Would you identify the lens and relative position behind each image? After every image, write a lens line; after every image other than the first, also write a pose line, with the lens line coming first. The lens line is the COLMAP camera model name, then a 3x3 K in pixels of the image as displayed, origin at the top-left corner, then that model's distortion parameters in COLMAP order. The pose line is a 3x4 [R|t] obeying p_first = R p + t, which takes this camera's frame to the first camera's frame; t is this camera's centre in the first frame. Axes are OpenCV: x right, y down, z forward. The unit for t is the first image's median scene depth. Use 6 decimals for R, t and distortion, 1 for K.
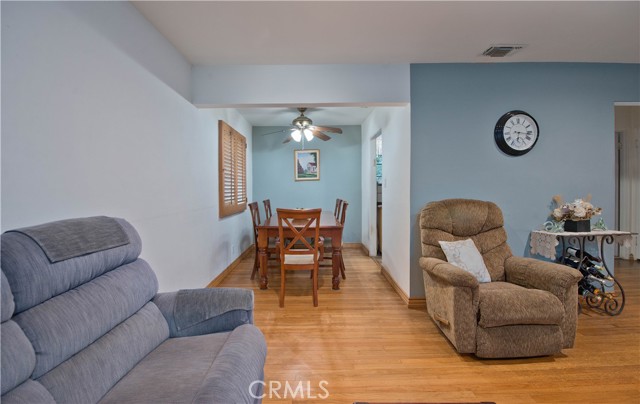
lens RADIAL K [[275.0, 0, 317.0], [0, 275.0, 189.1], [0, 0, 1]] dist [-0.017971, -0.000491]
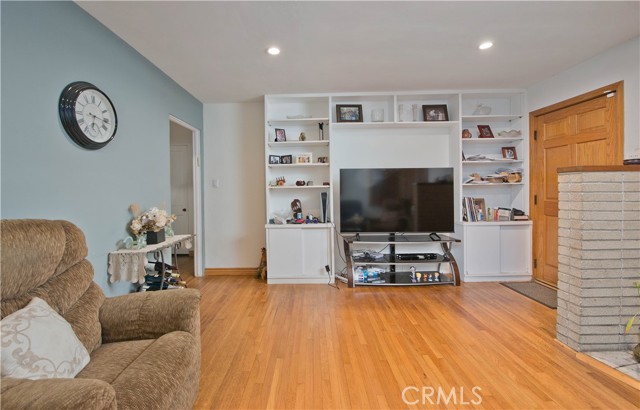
lens RADIAL K [[266.8, 0, 306.4], [0, 266.8, 191.1], [0, 0, 1]] dist [-0.001726, 0.000051]
pose [[0.027008, 0.004200, 0.999626, 0.073645], [0.001229, 0.999990, -0.004235, -0.012451], [-0.999634, 0.001343, 0.027003, 0.441208]]
